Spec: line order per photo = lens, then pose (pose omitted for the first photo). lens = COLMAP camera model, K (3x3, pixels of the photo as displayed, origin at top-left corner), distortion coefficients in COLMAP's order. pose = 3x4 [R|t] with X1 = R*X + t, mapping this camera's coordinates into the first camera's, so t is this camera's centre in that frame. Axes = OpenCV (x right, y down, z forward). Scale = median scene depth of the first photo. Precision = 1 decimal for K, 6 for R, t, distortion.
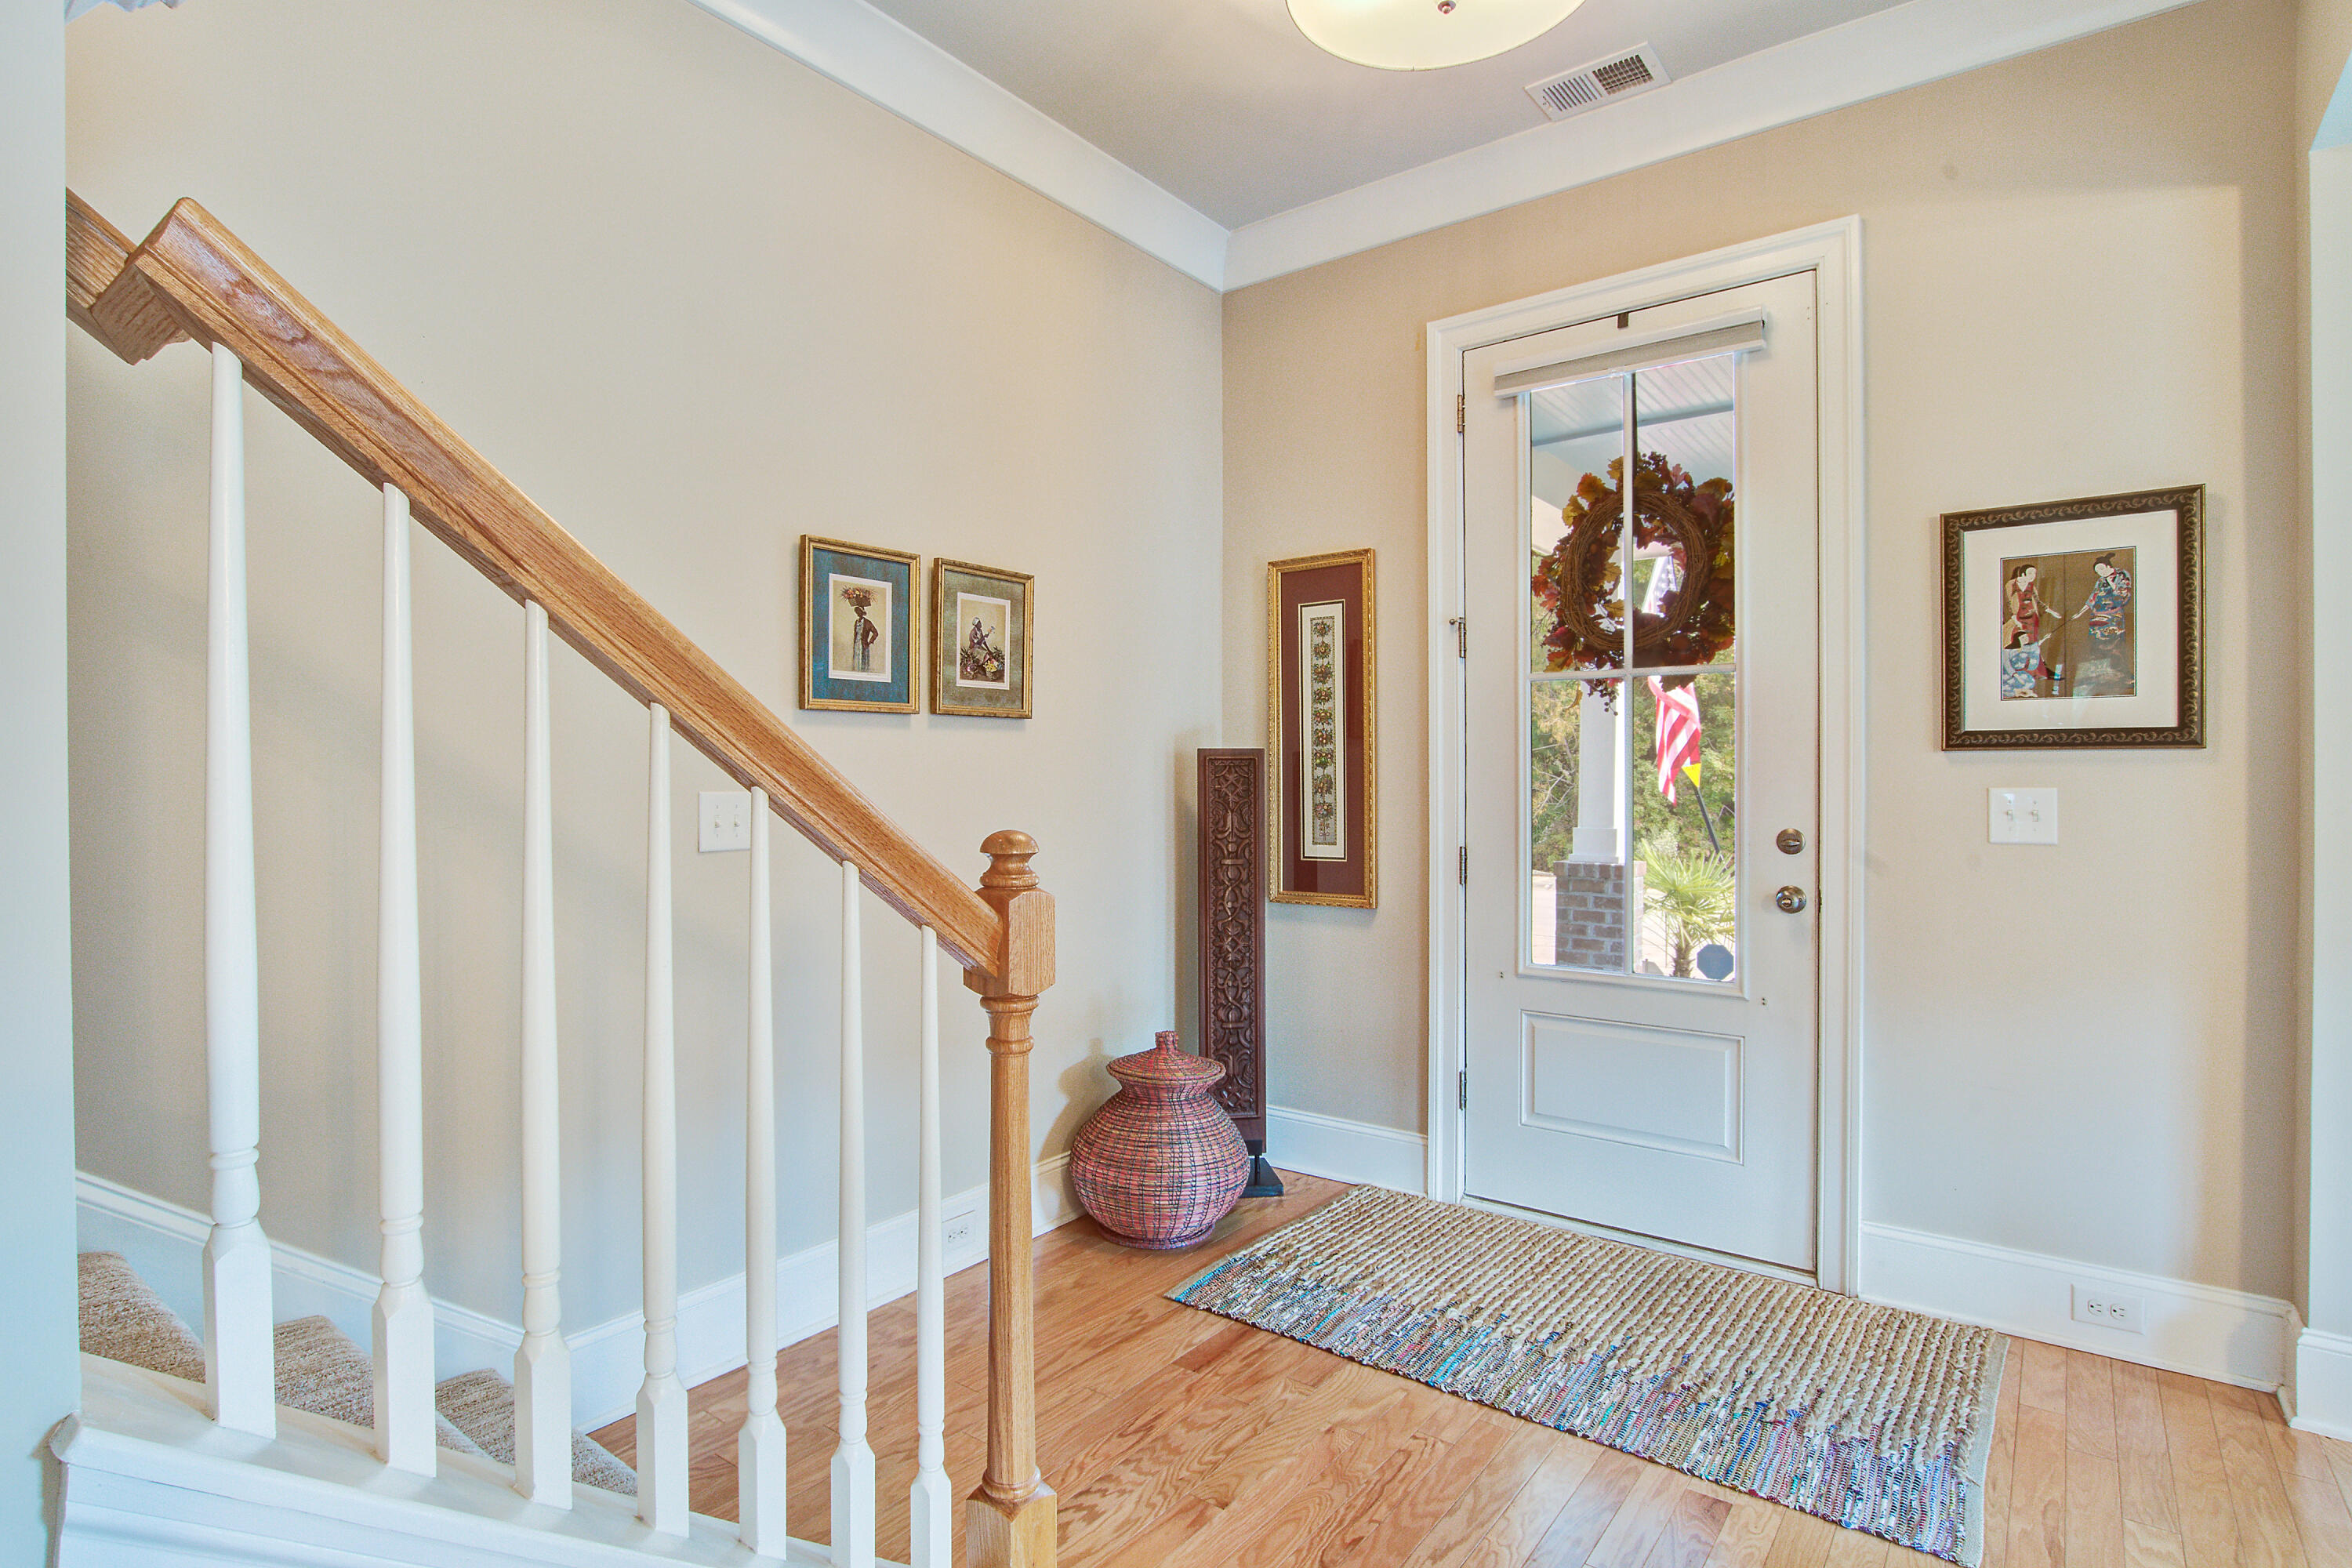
lens RADIAL K [[1186.5, 0, 1170.1], [0, 1186.5, 789.6], [0, 0, 1]] dist [0.000401, 0.000091]
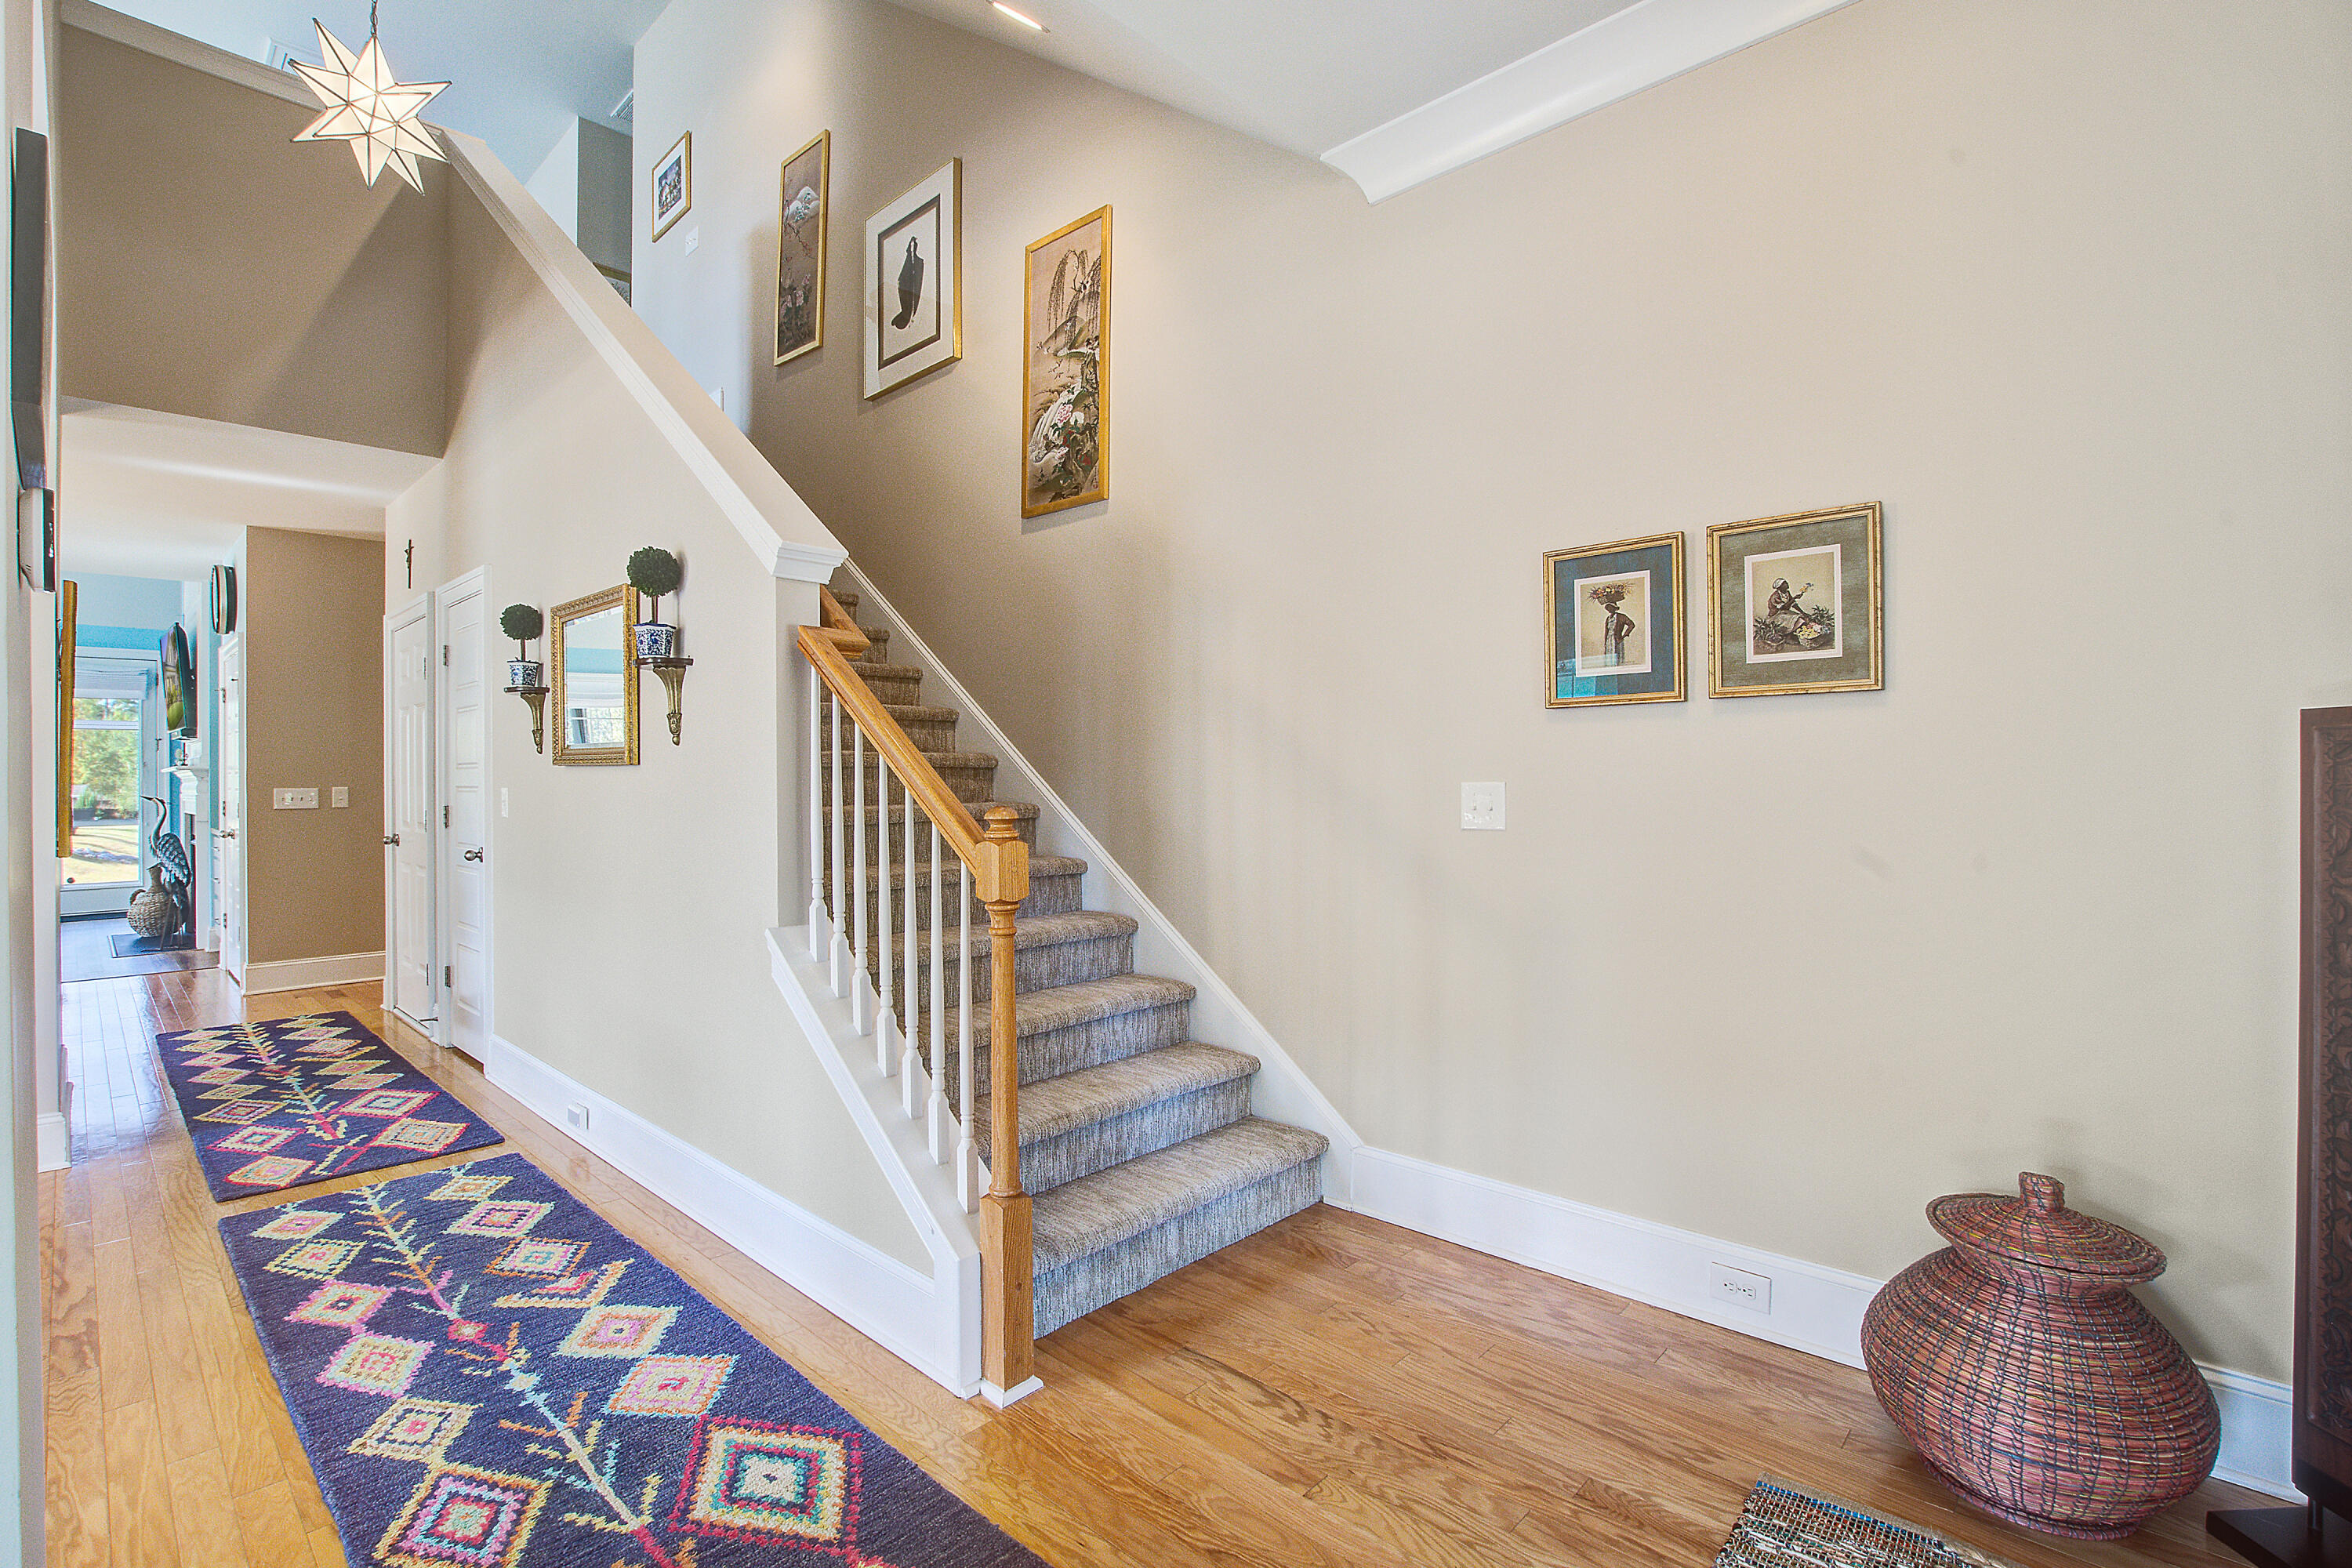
lens RADIAL K [[1072.6, 0, 1169.2], [0, 1072.6, 775.6], [0, 0, 1]] dist [-0.035142, 0.006697]
pose [[-0.098863, -0.005665, -0.995085, 0.680168], [-0.011590, 0.999923, -0.004541, 0.003865], [0.995034, 0.011084, -0.098921, 0.697850]]
